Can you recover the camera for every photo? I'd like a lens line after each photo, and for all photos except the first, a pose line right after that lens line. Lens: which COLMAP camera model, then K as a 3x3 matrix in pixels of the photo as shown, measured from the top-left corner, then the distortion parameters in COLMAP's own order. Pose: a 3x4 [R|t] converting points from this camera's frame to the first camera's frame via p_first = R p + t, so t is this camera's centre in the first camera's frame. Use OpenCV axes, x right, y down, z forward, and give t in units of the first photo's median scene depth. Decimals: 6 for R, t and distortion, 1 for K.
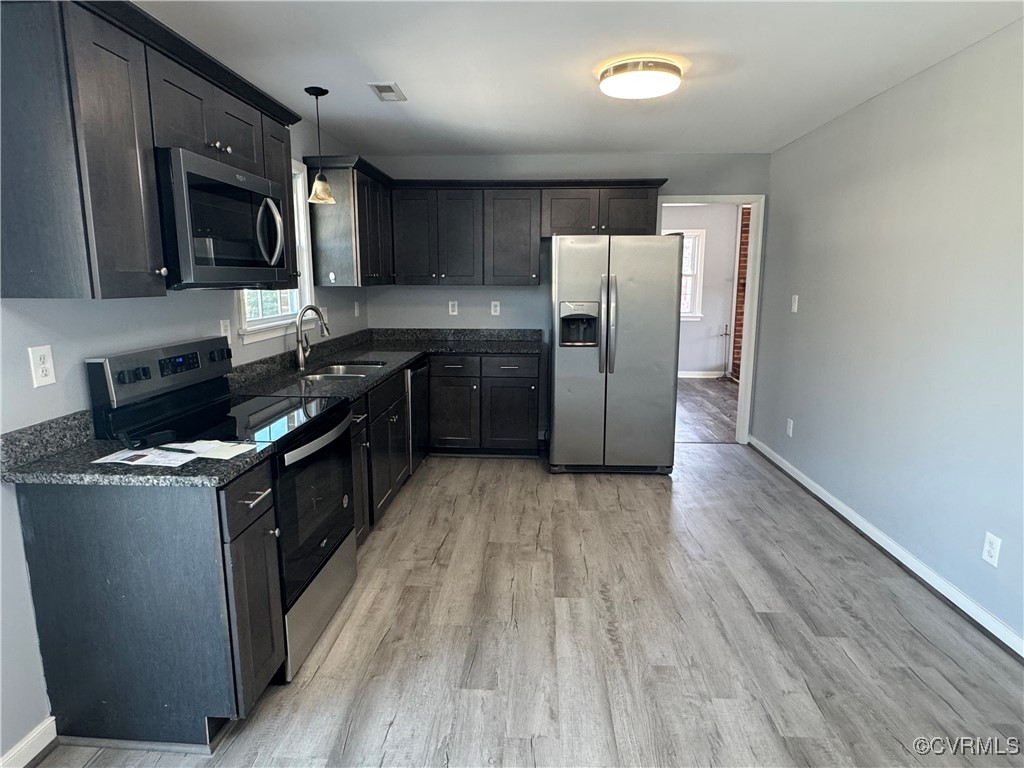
lens RADIAL K [[596.6, 0, 507.4], [0, 596.6, 381.0], [0, 0, 1]] dist [-0.002811, -0.001984]
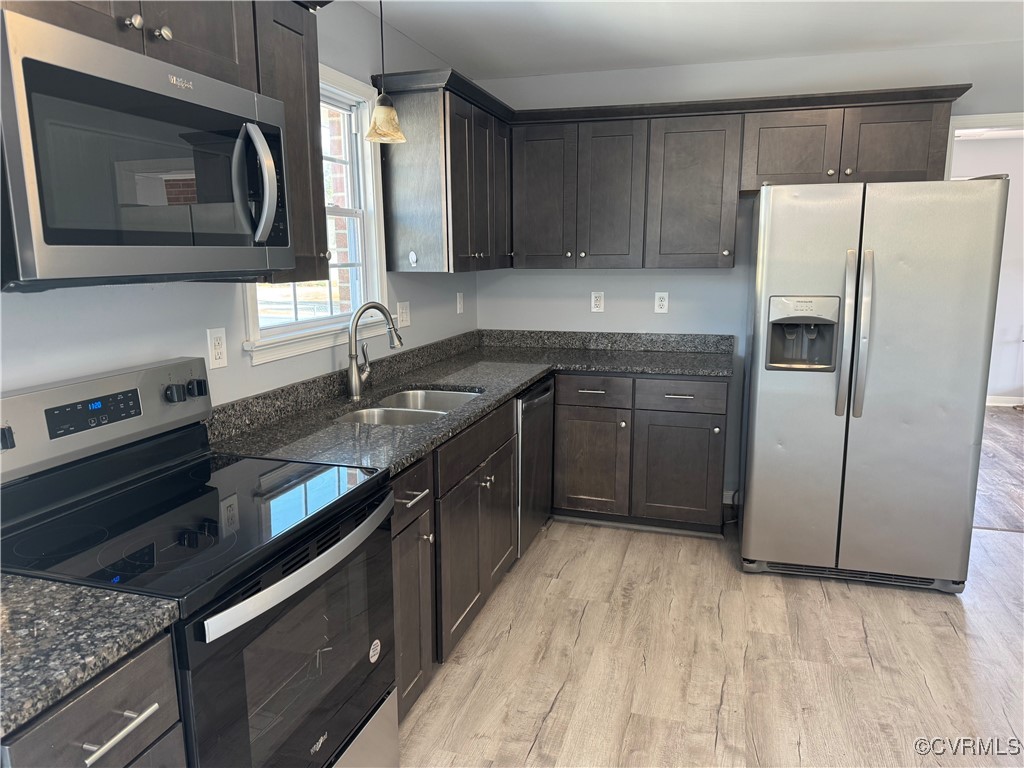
lens RADIAL K [[713.5, 0, 510.5], [0, 713.5, 383.5], [0, 0, 1]] dist [0.035845, -0.037451]
pose [[0.972026, 0.035944, -0.232105, 0.004929], [-0.033521, 0.999335, 0.014374, -0.048515], [0.232467, -0.006192, 0.972584, 0.245252]]
